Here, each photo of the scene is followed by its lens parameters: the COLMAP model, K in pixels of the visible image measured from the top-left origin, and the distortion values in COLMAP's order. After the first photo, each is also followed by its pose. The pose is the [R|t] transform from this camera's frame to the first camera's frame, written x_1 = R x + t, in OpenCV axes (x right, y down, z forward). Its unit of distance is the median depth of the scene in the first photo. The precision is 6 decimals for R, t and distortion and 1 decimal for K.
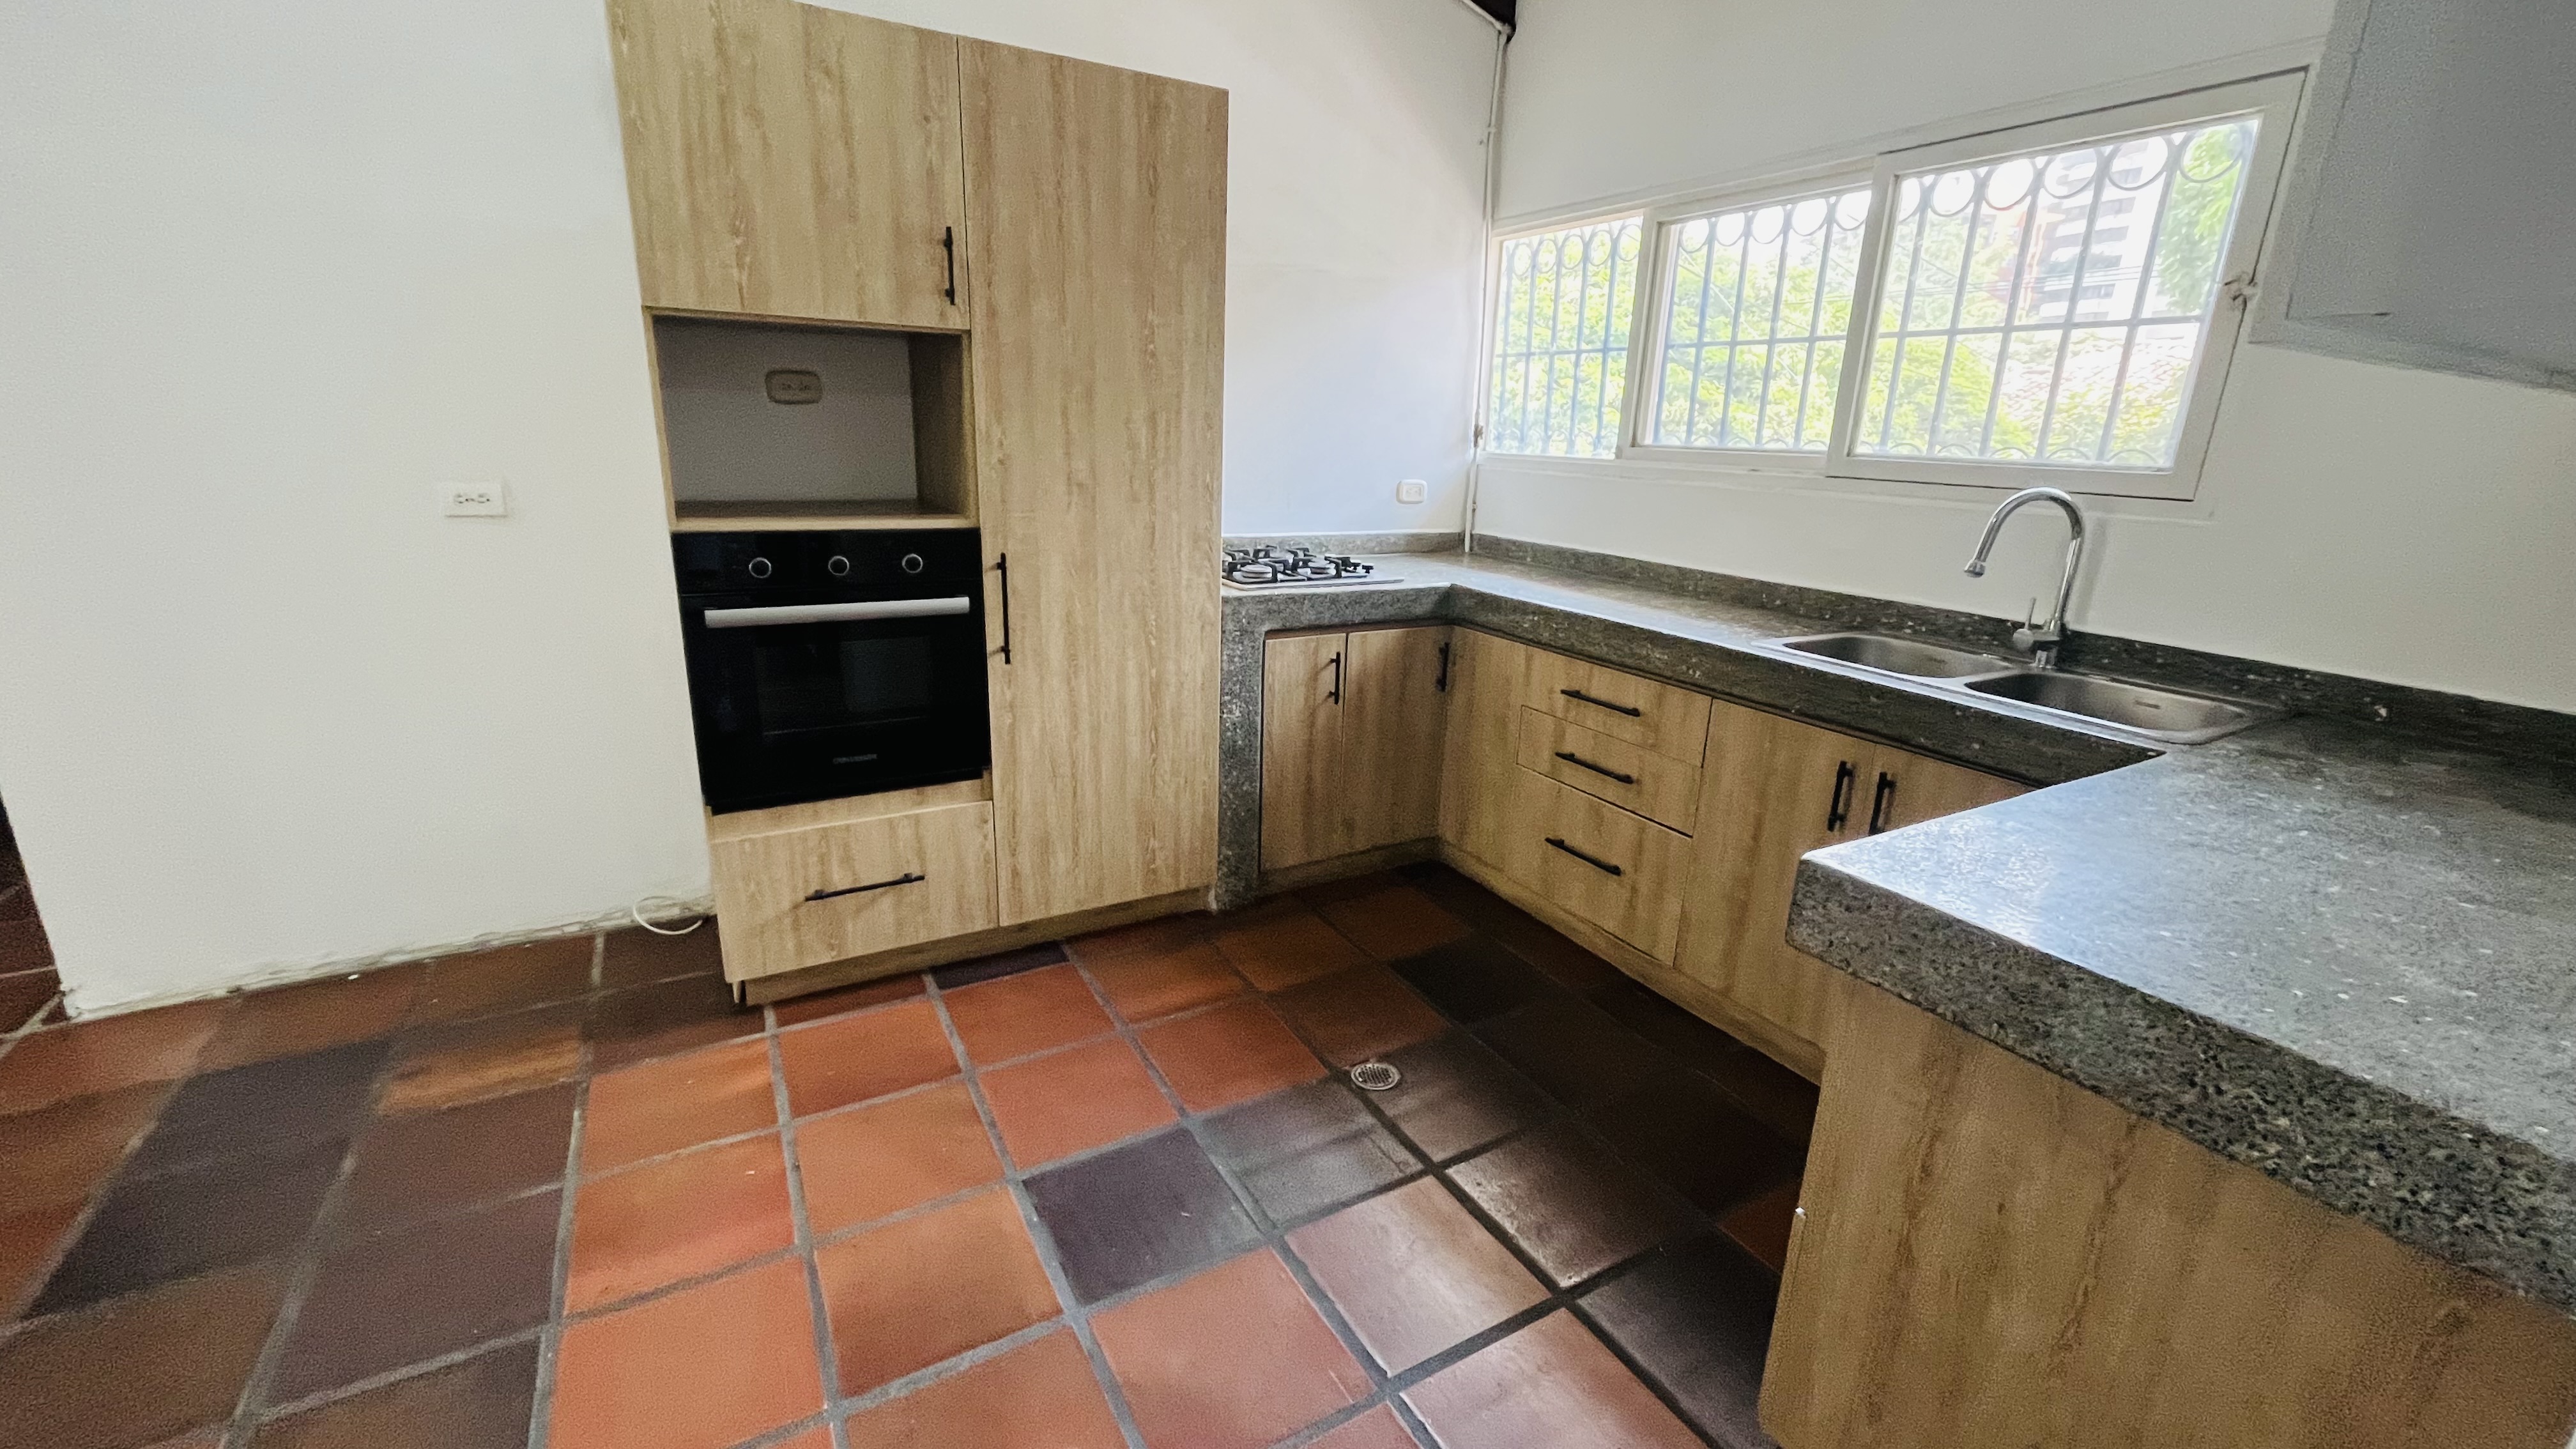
lens RADIAL K [[1039.2, 0, 1285.9], [0, 1039.2, 716.3], [0, 0, 1]] dist [-0.004130, 0.000118]
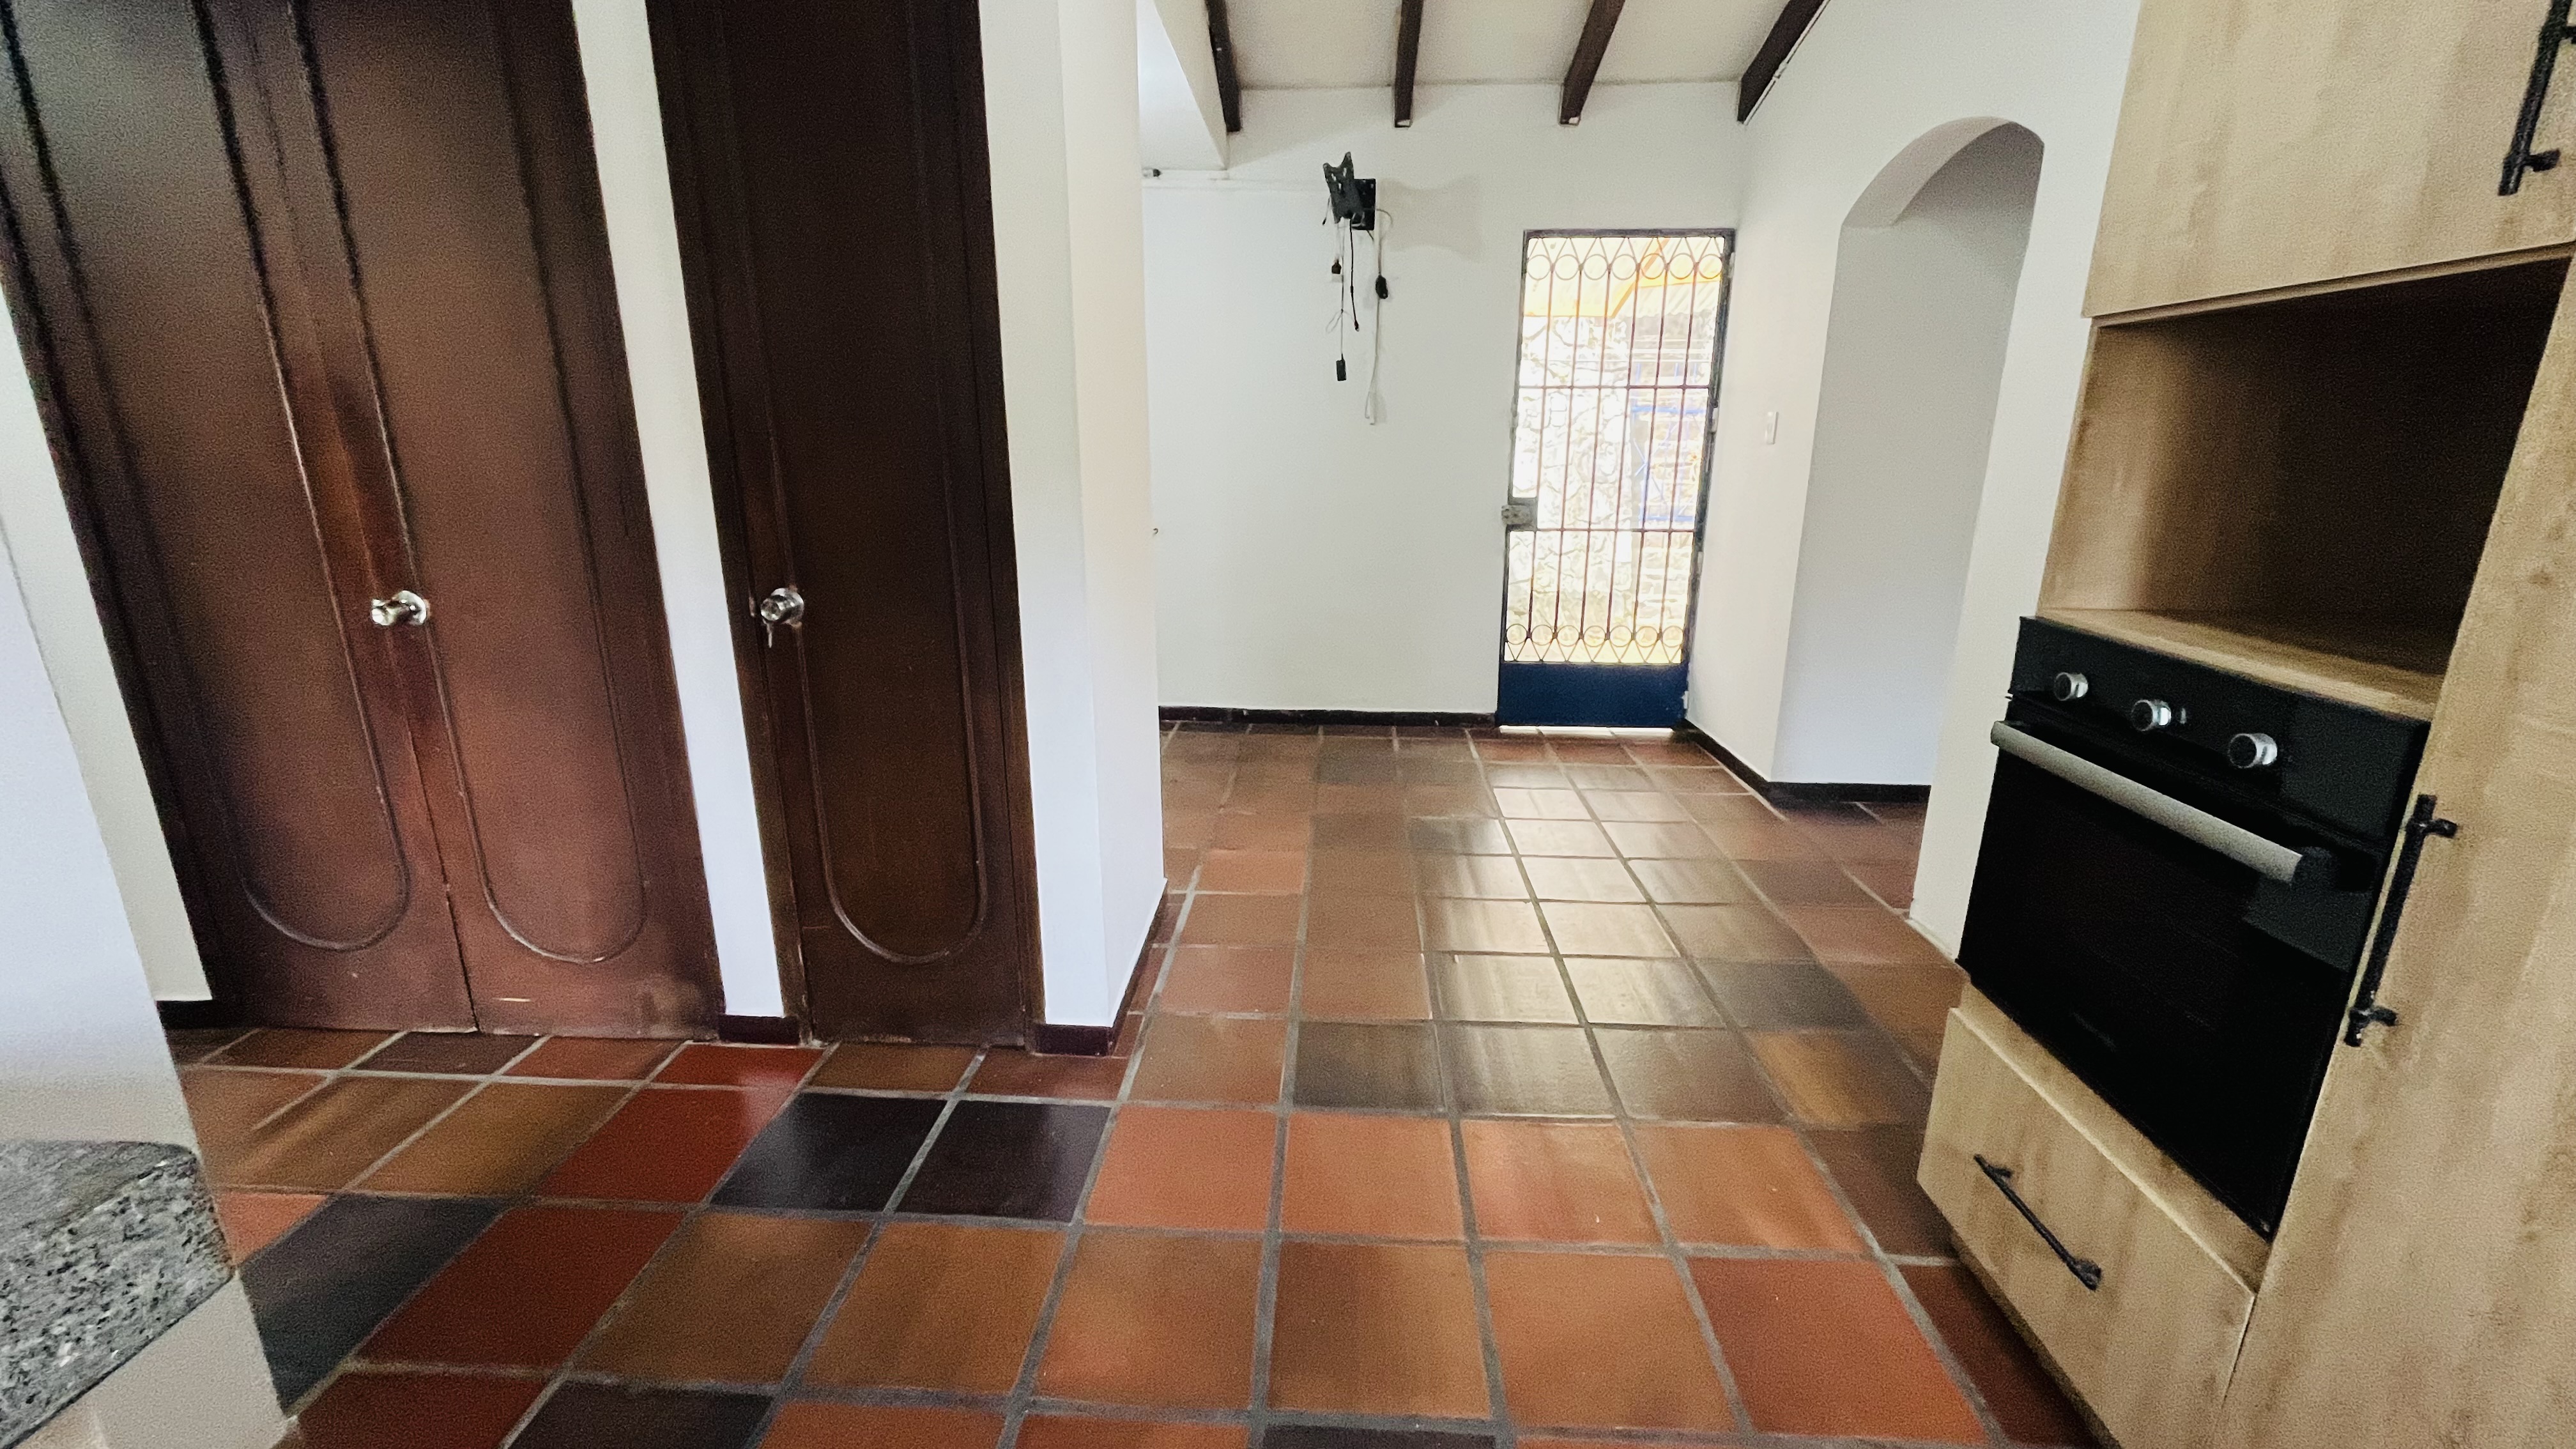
lens RADIAL K [[1039.2, 0, 1287.9], [0, 1039.2, 729.5], [0, 0, 1]] dist [-0.004130, 0.000118]
pose [[-0.552330, 0.187873, -0.812179, 0.297210], [-0.245768, 0.894272, 0.374000, -0.223659], [0.796574, 0.406179, -0.447760, 0.825404]]
